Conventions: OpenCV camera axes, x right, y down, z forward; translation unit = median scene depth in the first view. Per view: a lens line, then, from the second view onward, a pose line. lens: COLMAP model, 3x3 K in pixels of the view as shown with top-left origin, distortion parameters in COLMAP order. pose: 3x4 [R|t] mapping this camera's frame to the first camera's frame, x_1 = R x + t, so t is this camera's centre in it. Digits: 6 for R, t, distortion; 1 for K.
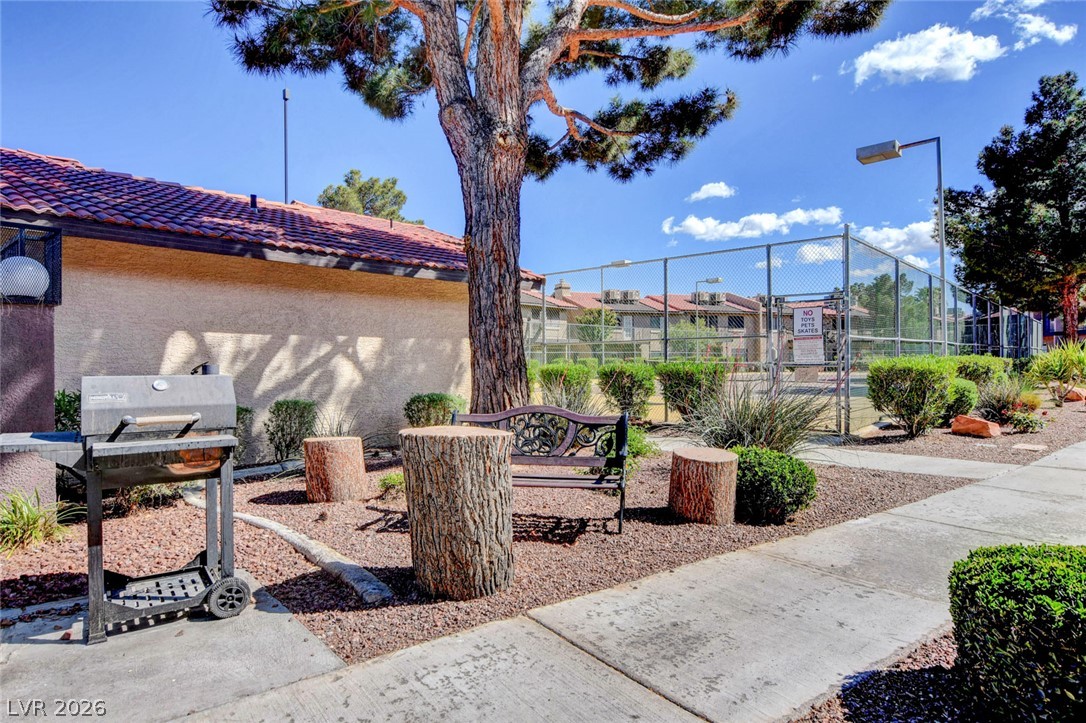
lens RADIAL K [[603.2, 0, 543.5], [0, 603.2, 357.2], [0, 0, 1]] dist [0.006151, -0.002729]
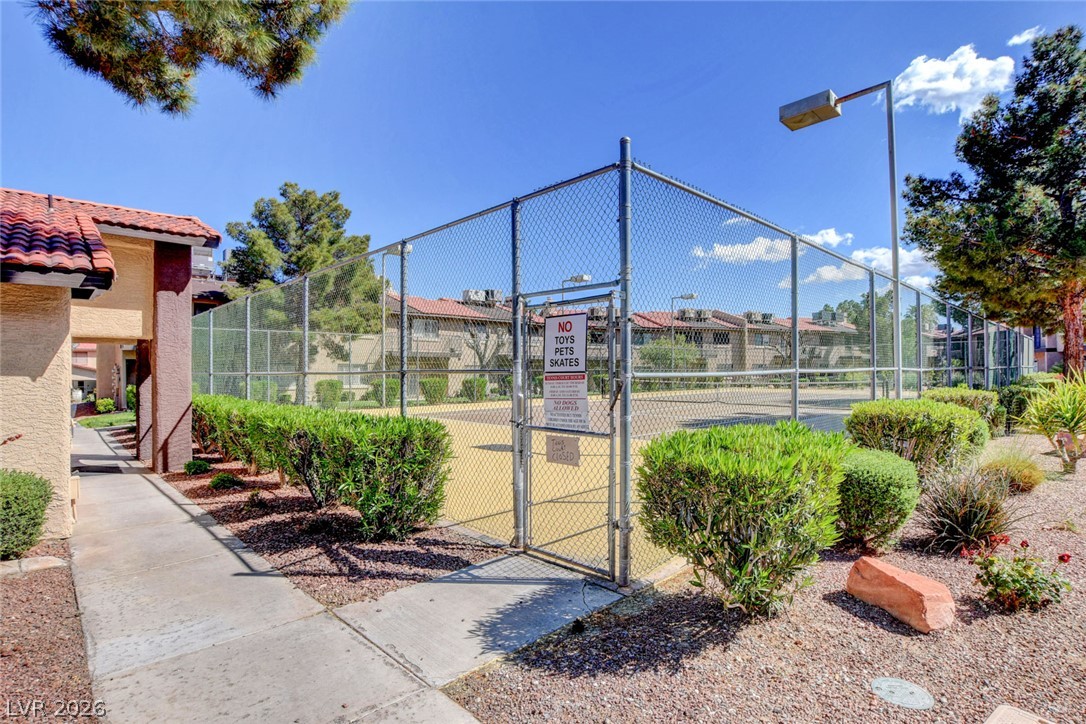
lens RADIAL K [[530.2, 0, 542.0], [0, 530.2, 368.9], [0, 0, 1]] dist [-0.016095, 0.003664]
pose [[0.998134, 0.001298, -0.061046, 0.203981], [-0.001294, 0.999999, 0.000113, -0.017646], [0.061046, -0.000033, 0.998135, 0.257714]]
